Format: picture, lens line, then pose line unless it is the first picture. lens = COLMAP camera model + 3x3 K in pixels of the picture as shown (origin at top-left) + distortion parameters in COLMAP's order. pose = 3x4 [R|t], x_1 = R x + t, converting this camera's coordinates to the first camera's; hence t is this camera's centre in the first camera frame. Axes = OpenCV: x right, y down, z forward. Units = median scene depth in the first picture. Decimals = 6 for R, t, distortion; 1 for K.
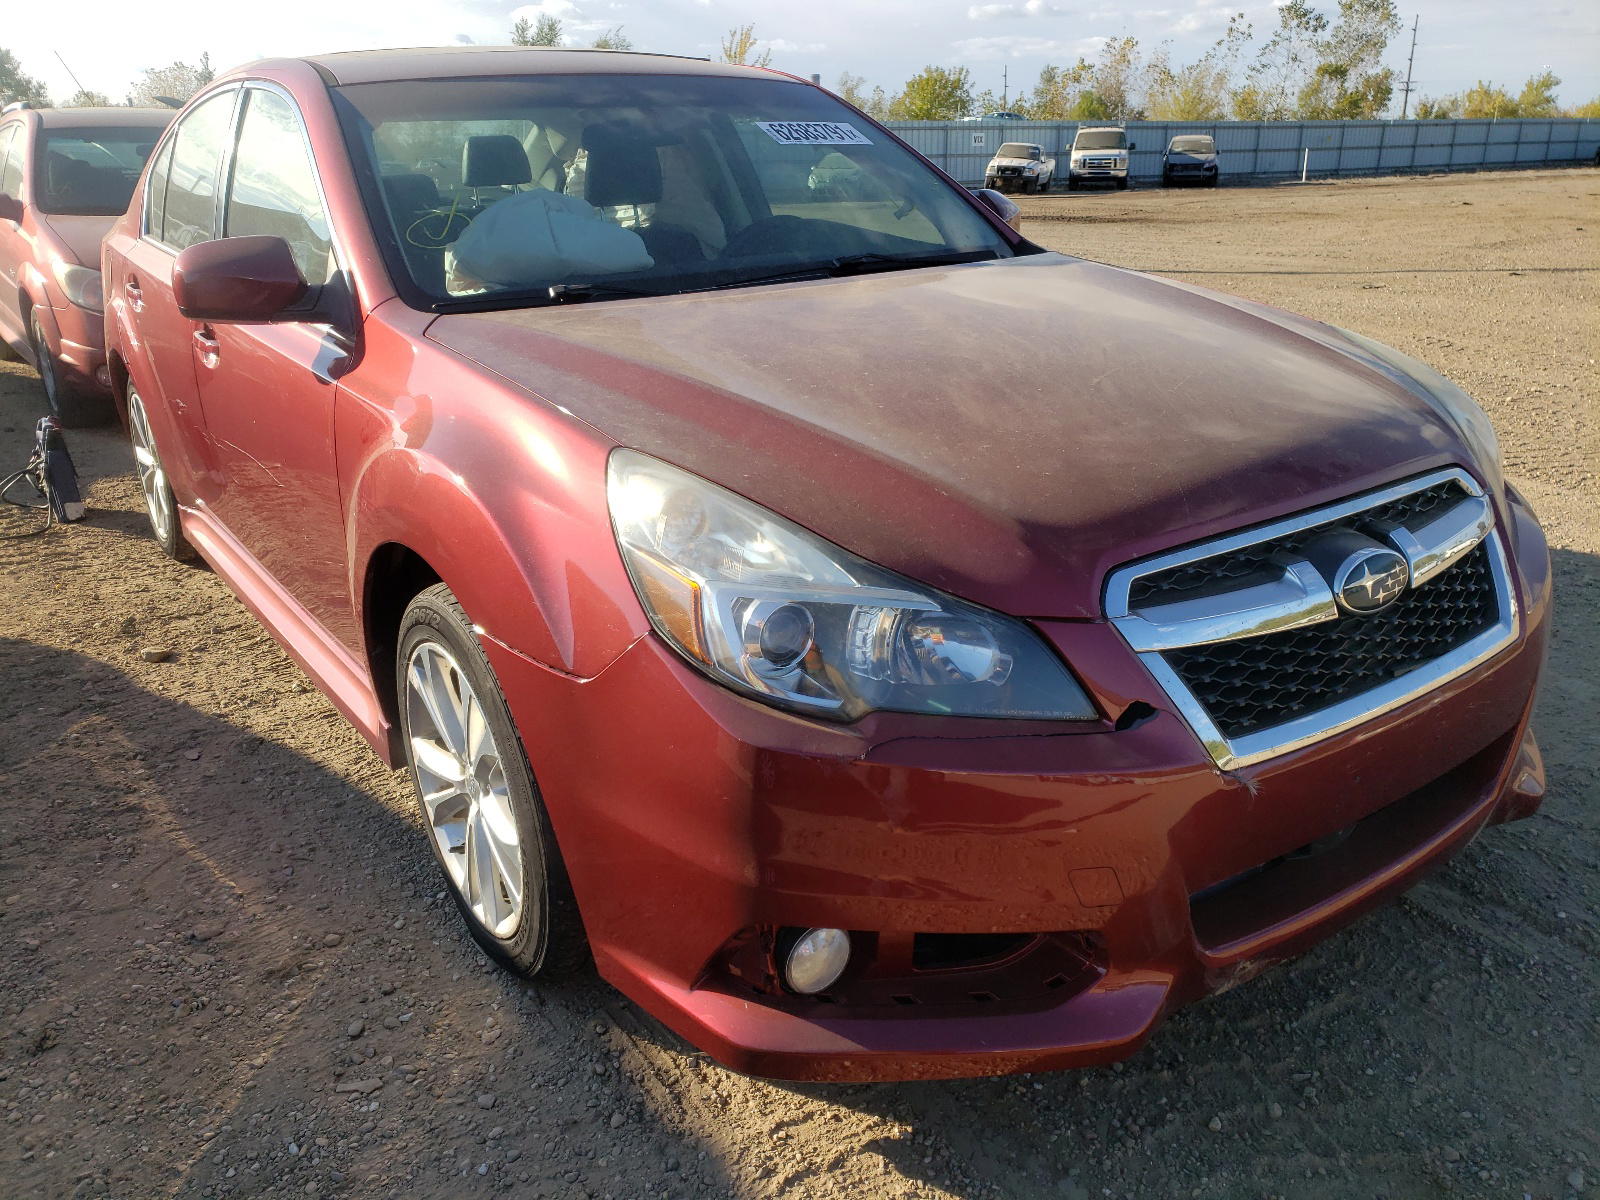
lens RADIAL K [[1271.4, 0, 800.0], [0, 1271.4, 634.7], [0, 0, 1]] dist [0.005981, 0.017635]
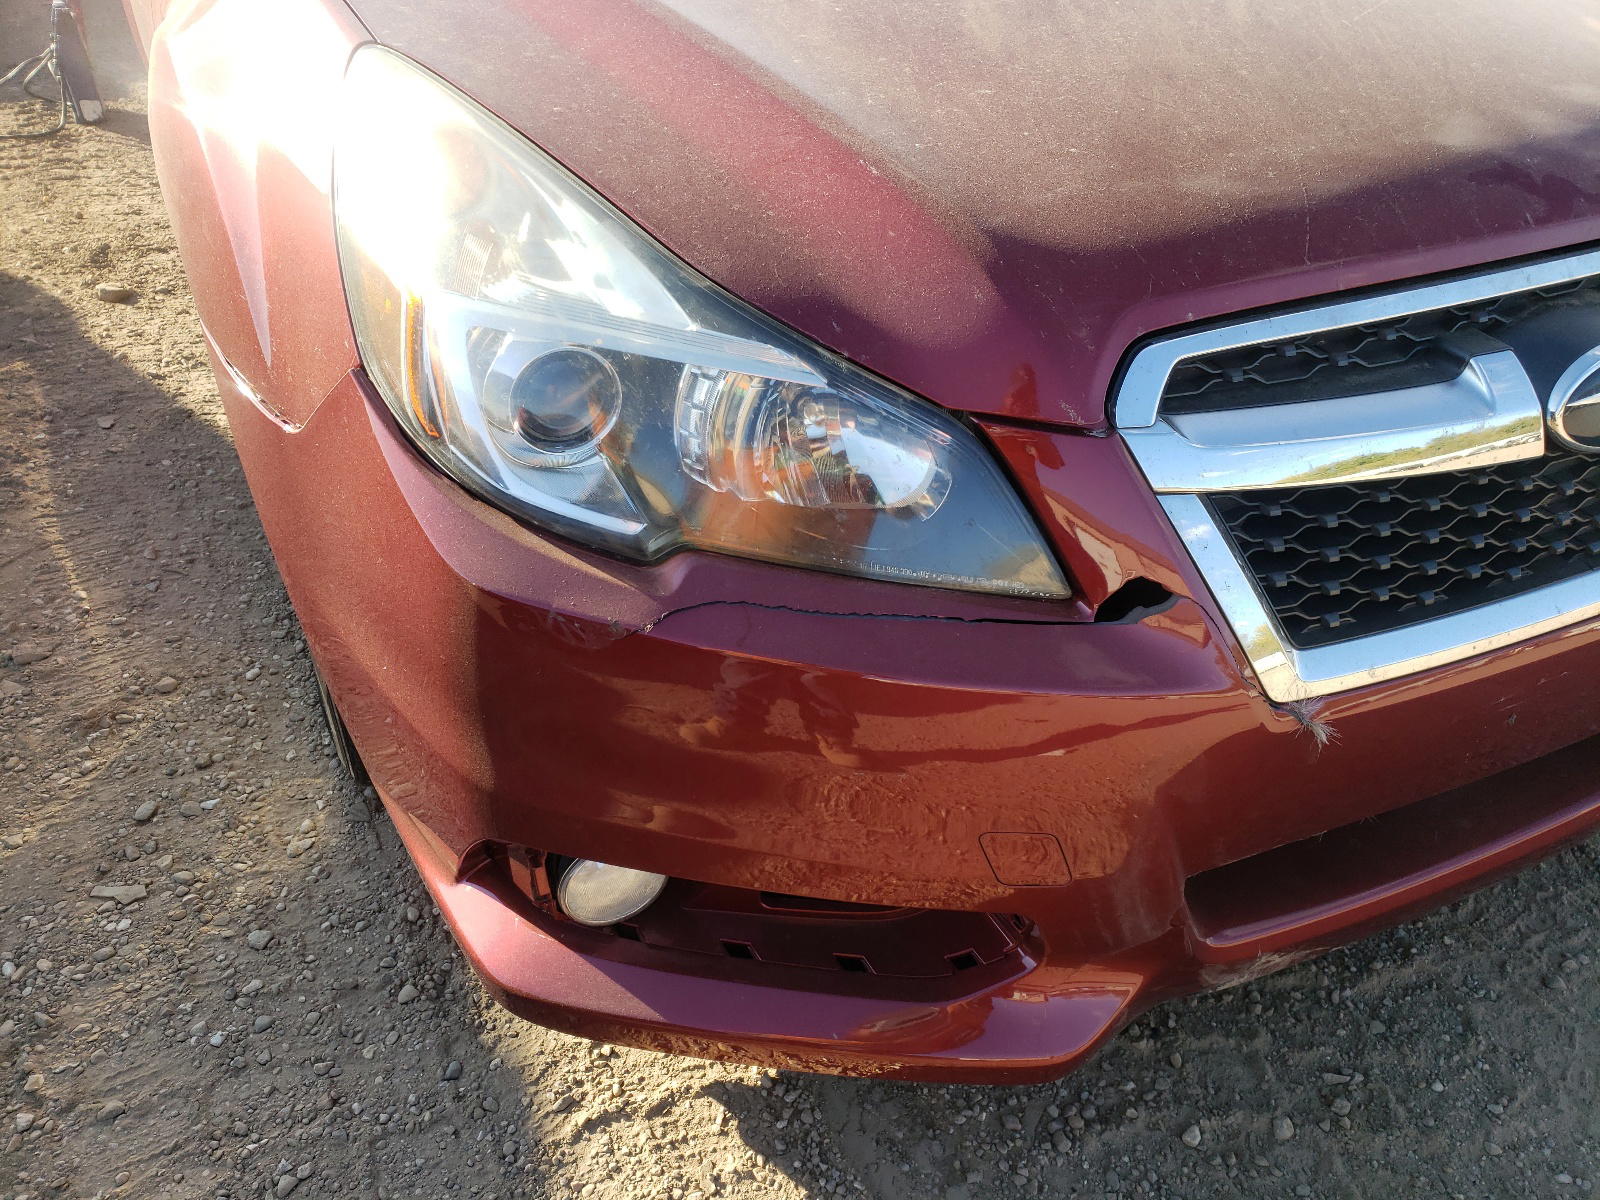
lens RADIAL K [[1271.4, 0, 800.0], [0, 1271.4, 634.7], [0, 0, 1]] dist [0.005981, 0.017635]
pose [[0.986365, 0.125403, -0.106576, 0.147221], [-0.095354, 0.963291, 0.250954, -0.044714], [0.134134, -0.237370, 0.962114, 0.343787]]
